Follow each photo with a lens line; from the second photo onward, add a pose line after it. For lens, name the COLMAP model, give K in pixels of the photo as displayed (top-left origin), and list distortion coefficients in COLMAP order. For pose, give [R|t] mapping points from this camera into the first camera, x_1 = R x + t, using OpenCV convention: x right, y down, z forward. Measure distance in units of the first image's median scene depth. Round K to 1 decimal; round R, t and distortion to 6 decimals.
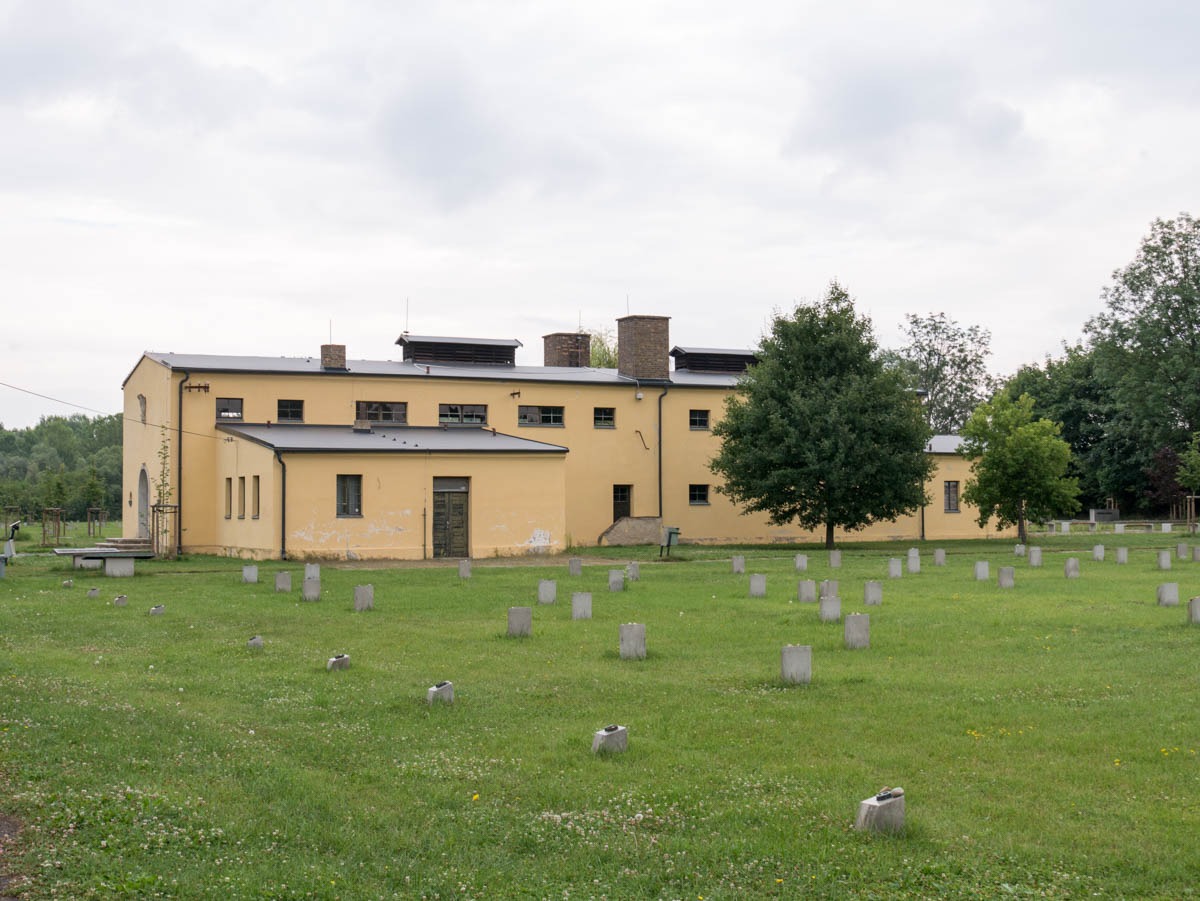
lens RADIAL K [[1683.1, 0, 600.2], [0, 1683.1, 451.0], [0, 0, 1]] dist [-0.031865, 0.000000]
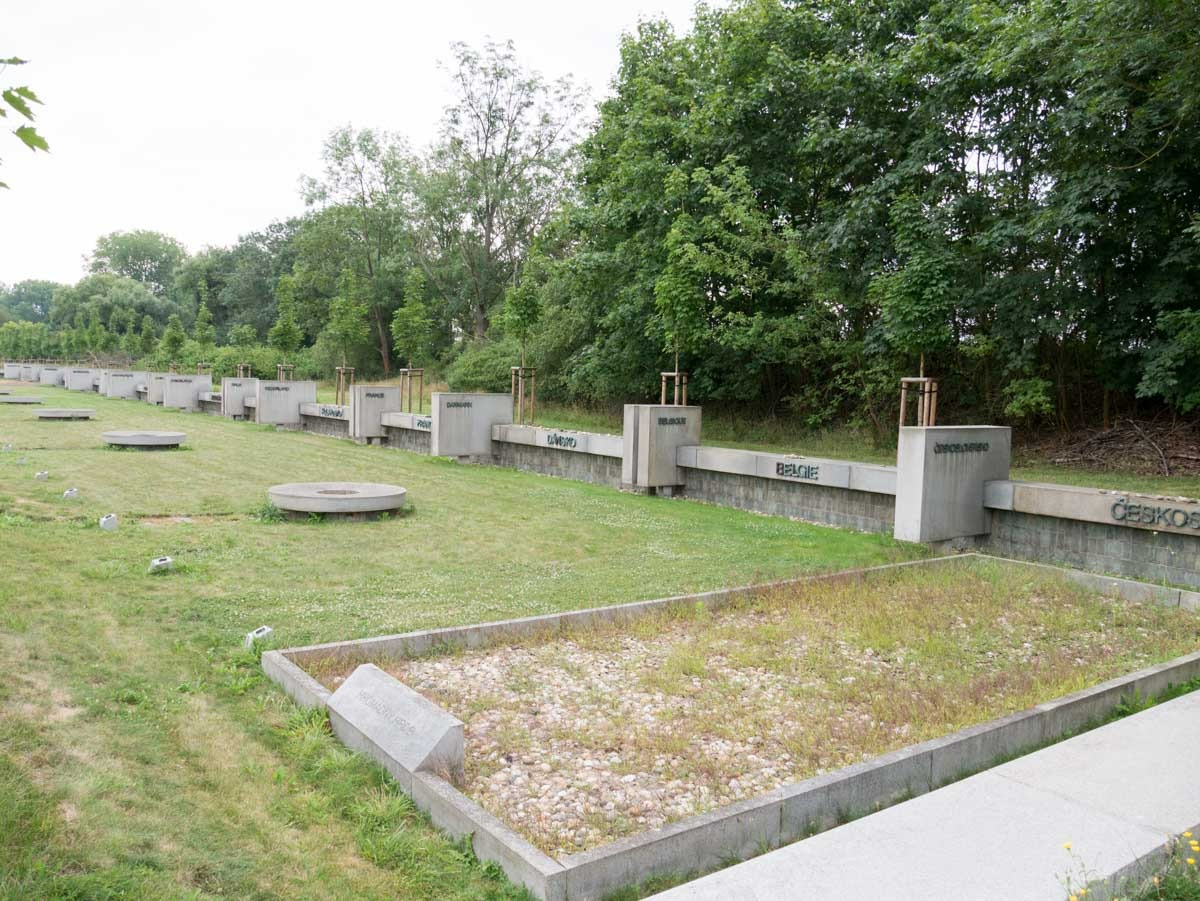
lens RADIAL K [[979.6, 0, 599.8], [0, 979.6, 450.6], [0, 0, 1]] dist [-0.000745, -0.000162]
pose [[0.979829, 0.016270, 0.199174, 0.168684], [-0.039705, 0.992659, 0.114240, 0.018316], [-0.195854, -0.119844, 0.973282, 0.647214]]
